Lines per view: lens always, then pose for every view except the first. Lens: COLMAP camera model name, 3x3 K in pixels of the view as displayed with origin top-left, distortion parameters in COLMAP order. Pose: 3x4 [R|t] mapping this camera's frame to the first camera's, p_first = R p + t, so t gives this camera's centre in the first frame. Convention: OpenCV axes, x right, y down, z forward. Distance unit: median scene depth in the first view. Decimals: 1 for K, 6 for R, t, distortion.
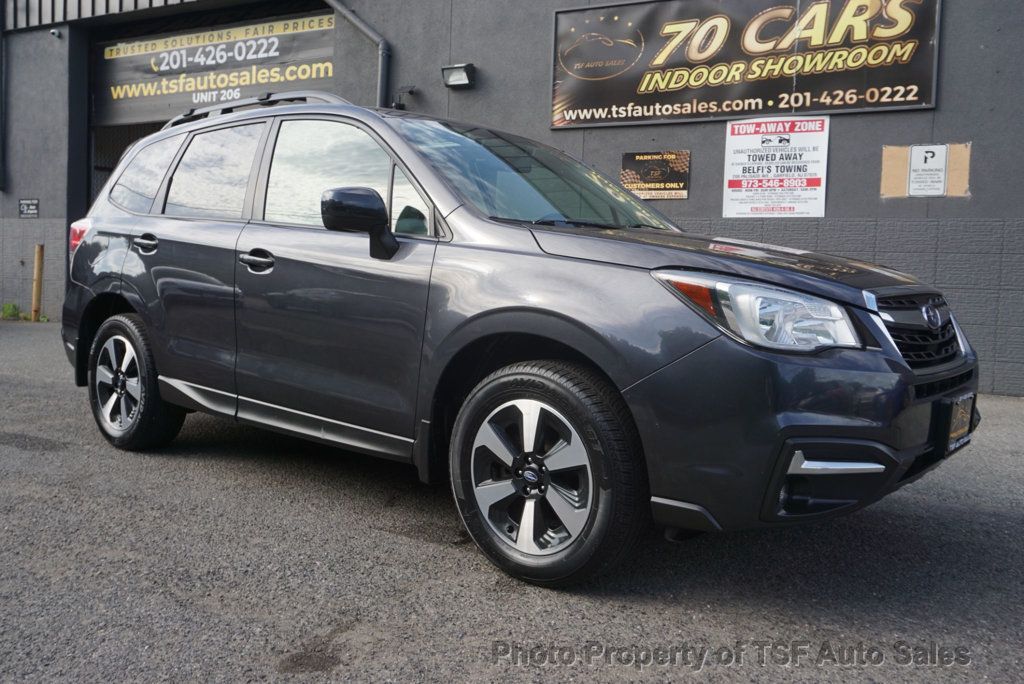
lens RADIAL K [[869.6, 0, 506.2], [0, 869.6, 341.8], [0, 0, 1]] dist [-0.007205, 0.018846]
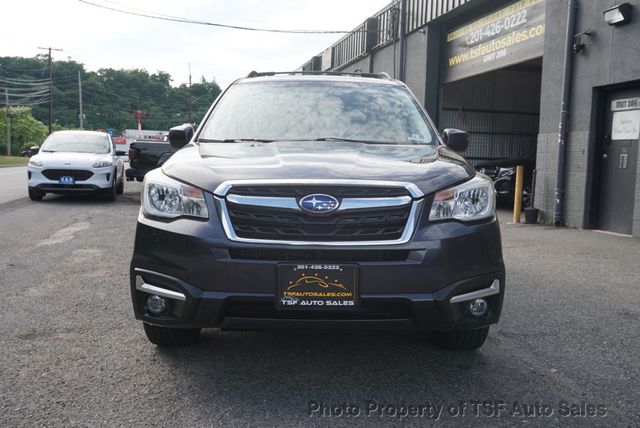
lens RADIAL K [[600.4, 0, 321.2], [0, 600.4, 218.0], [0, 0, 1]] dist [0.001152, 0.000000]
pose [[0.649838, 0.061692, -0.757565, 0.393166], [-0.067745, 0.997435, 0.023114, -0.008210], [0.757048, 0.036301, 0.652350, 0.147348]]
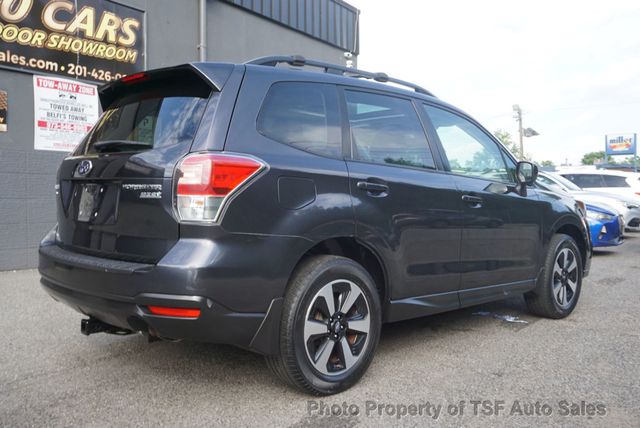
lens RADIAL K [[600.4, 0, 325.1], [0, 600.4, 210.2], [0, 0, 1]] dist [0.001152, 0.000000]
pose [[0.082551, -0.058279, 0.994881, -0.617461], [0.080410, 0.995423, 0.051639, -0.067099], [-0.993338, 0.075736, 0.086860, 0.521585]]
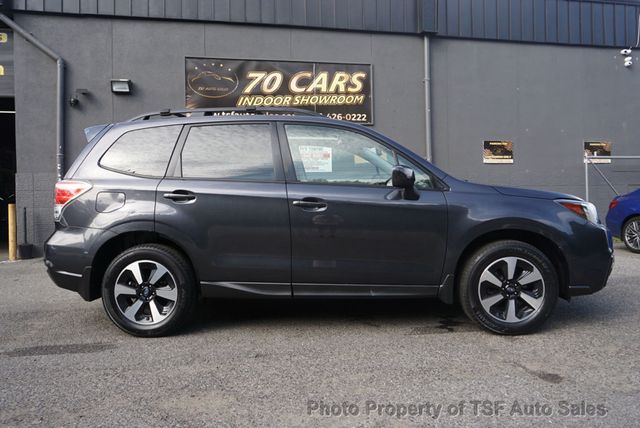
lens RADIAL K [[482.9, 0, 318.1], [0, 482.9, 210.7], [0, 0, 1]] dist [-0.022201, 0.014021]
pose [[0.781677, -0.056515, 0.621118, -0.394084], [0.089183, 0.995780, -0.021631, -0.025431], [-0.617274, 0.072302, 0.783419, 0.097950]]
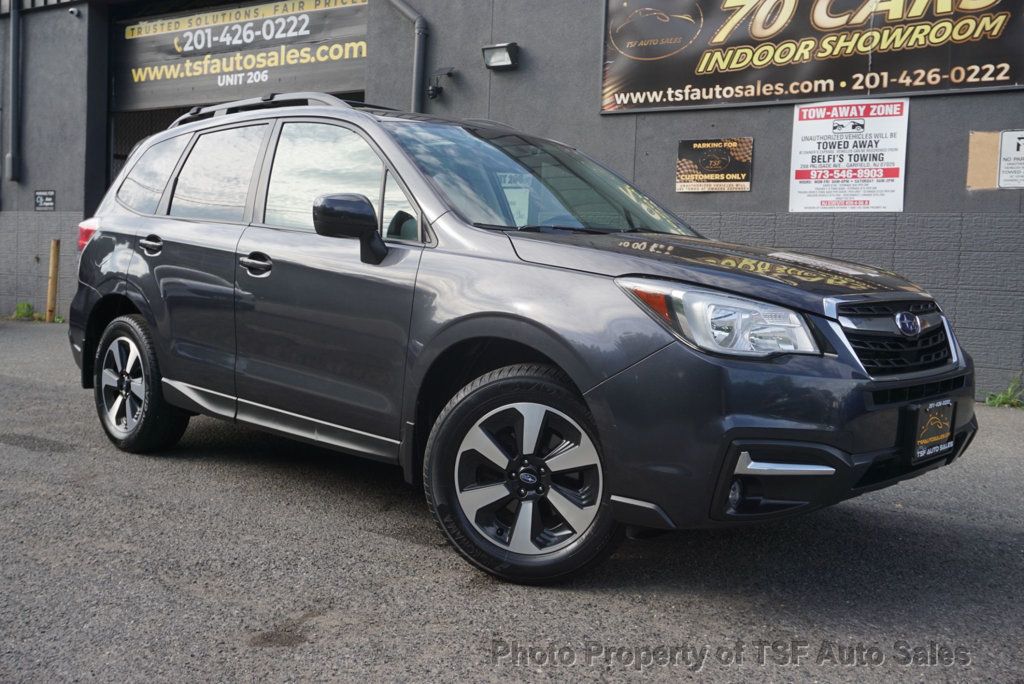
lens RADIAL K [[1011.4, 0, 506.8], [0, 1011.4, 343.2], [0, 0, 1]] dist [0.014193, 0.000000]
pose [[0.997084, 0.008986, -0.075784, 0.040401], [-0.009489, 0.999935, -0.006272, 0.001531], [0.075723, 0.006973, 0.997105, -0.064439]]
